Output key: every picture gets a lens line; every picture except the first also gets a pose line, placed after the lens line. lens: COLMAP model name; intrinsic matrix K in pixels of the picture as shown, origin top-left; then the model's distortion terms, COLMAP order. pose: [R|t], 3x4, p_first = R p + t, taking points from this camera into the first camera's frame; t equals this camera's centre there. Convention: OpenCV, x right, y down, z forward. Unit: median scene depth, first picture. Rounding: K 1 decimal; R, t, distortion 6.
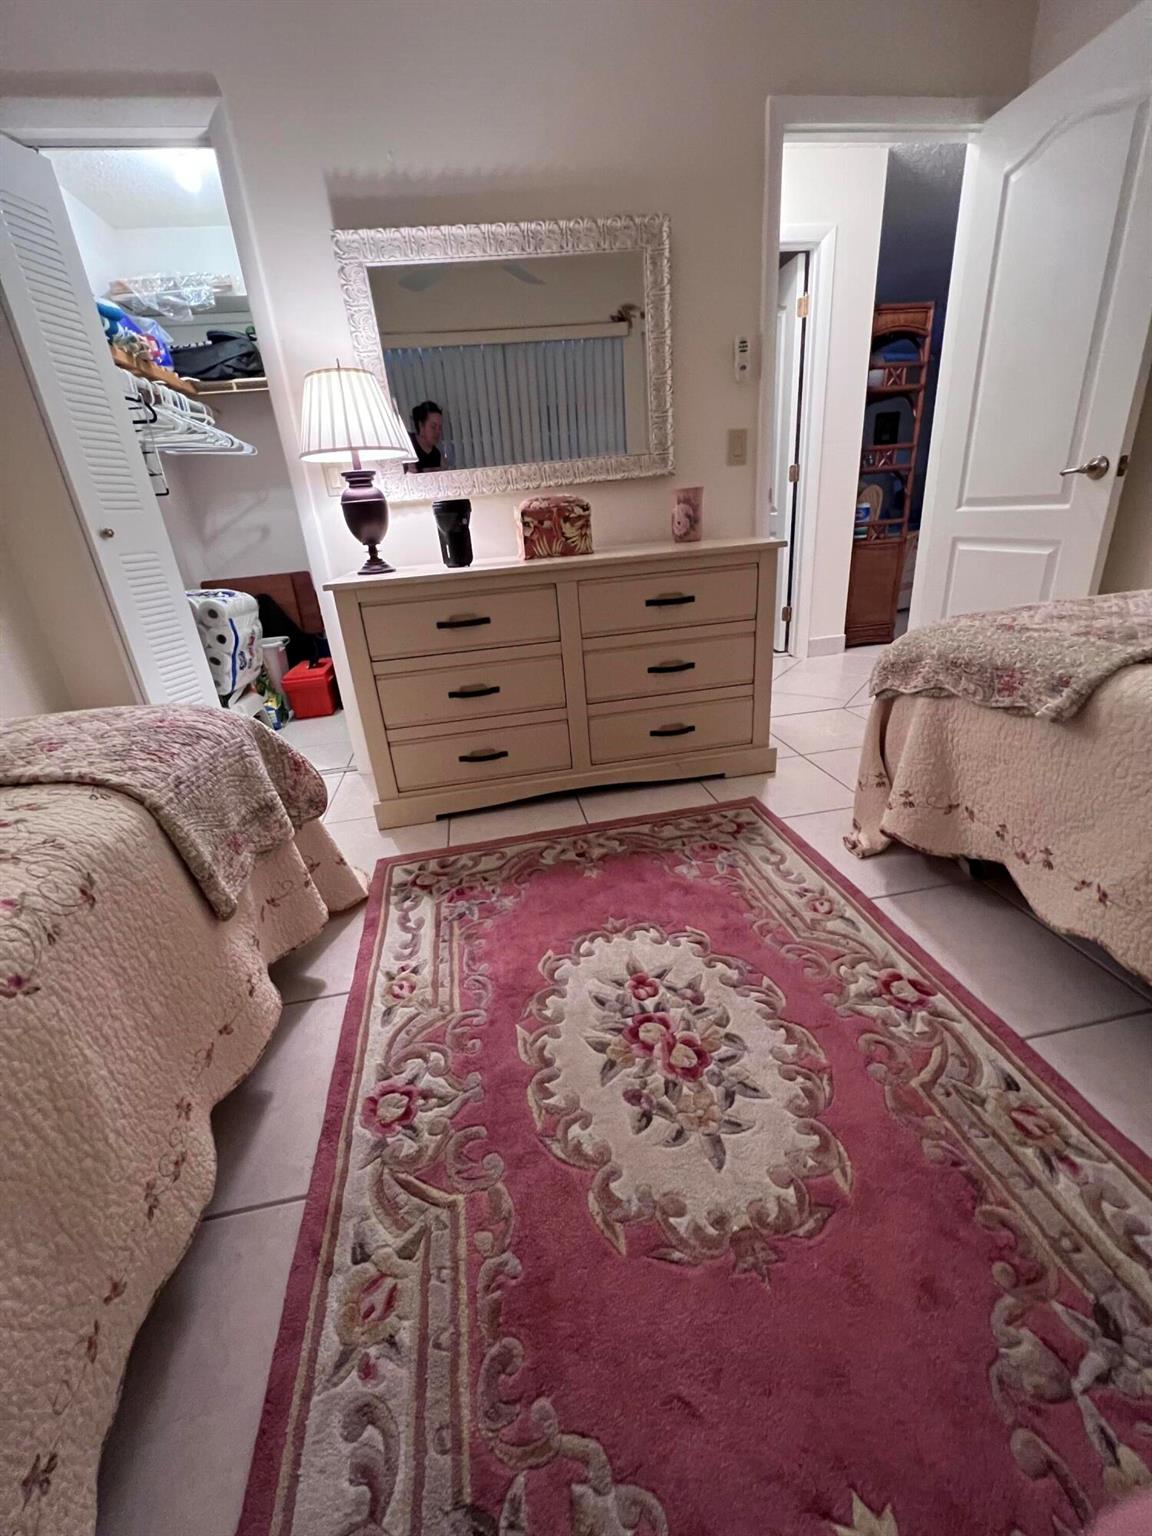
lens RADIAL K [[619.0, 0, 576.2], [0, 619.0, 763.5], [0, 0, 1]] dist [0.001799, 0.000253]
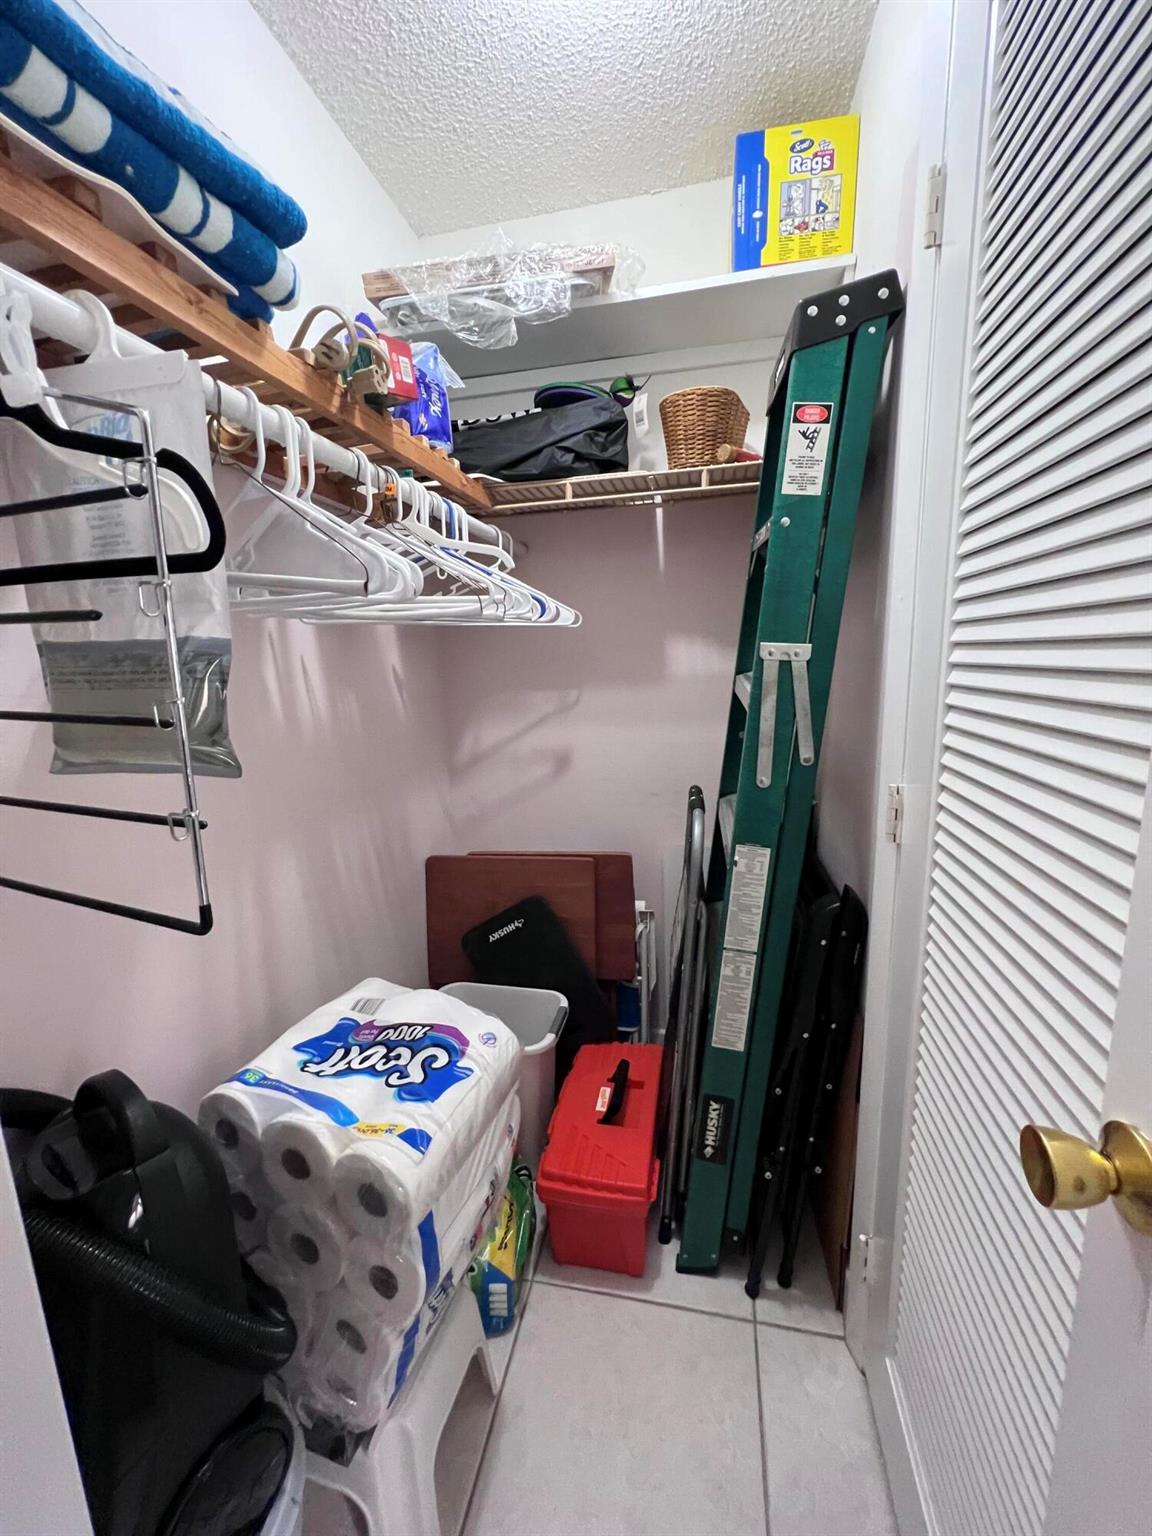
lens RADIAL K [[619.0, 0, 574.0], [0, 619.0, 769.8], [0, 0, 1]] dist [0.001799, 0.000253]
pose [[0.926448, 0.119731, -0.356873, -0.376126], [-0.180867, 0.973045, -0.143076, -0.359911], [0.330123, 0.197099, 0.923131, 0.647490]]
